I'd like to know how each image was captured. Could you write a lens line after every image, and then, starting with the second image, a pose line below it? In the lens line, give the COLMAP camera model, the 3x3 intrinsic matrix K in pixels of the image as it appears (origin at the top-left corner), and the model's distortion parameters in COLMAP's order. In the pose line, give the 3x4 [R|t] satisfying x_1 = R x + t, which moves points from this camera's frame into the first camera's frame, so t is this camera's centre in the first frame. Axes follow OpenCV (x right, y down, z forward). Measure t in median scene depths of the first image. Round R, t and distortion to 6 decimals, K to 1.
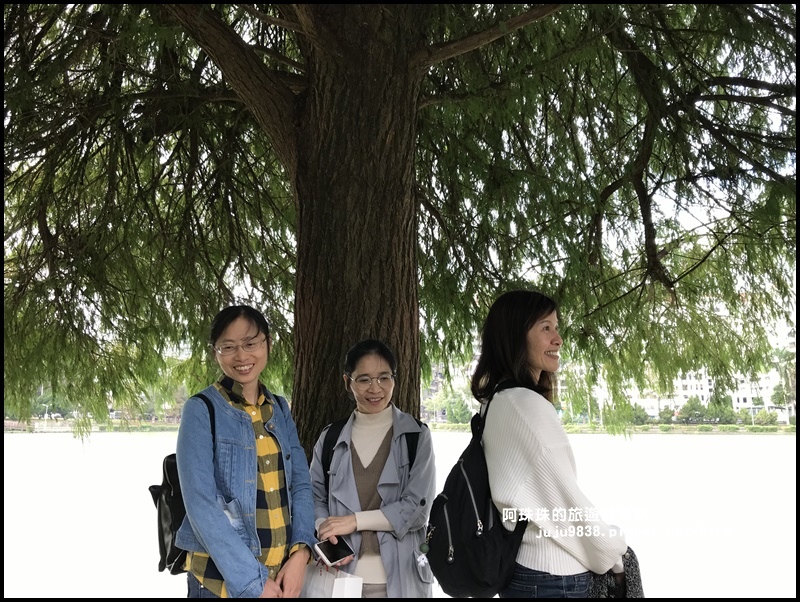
lens RADIAL K [[665.2, 0, 400.0], [0, 665.2, 301.0], [0, 0, 1]] dist [-0.193300, 0.216231]
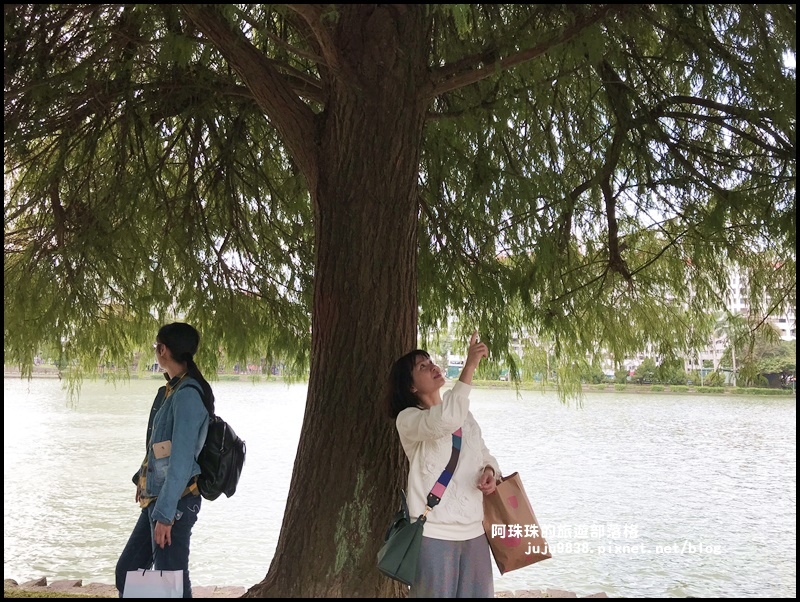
lens RADIAL K [[665.2, 0, 400.0], [0, 665.2, 301.0], [0, 0, 1]] dist [-0.193300, 0.216231]
pose [[0.997976, 0.028941, 0.056619, -0.047767], [-0.033002, 0.996847, 0.072159, -0.054789], [-0.054352, -0.073882, 0.995785, -0.127820]]
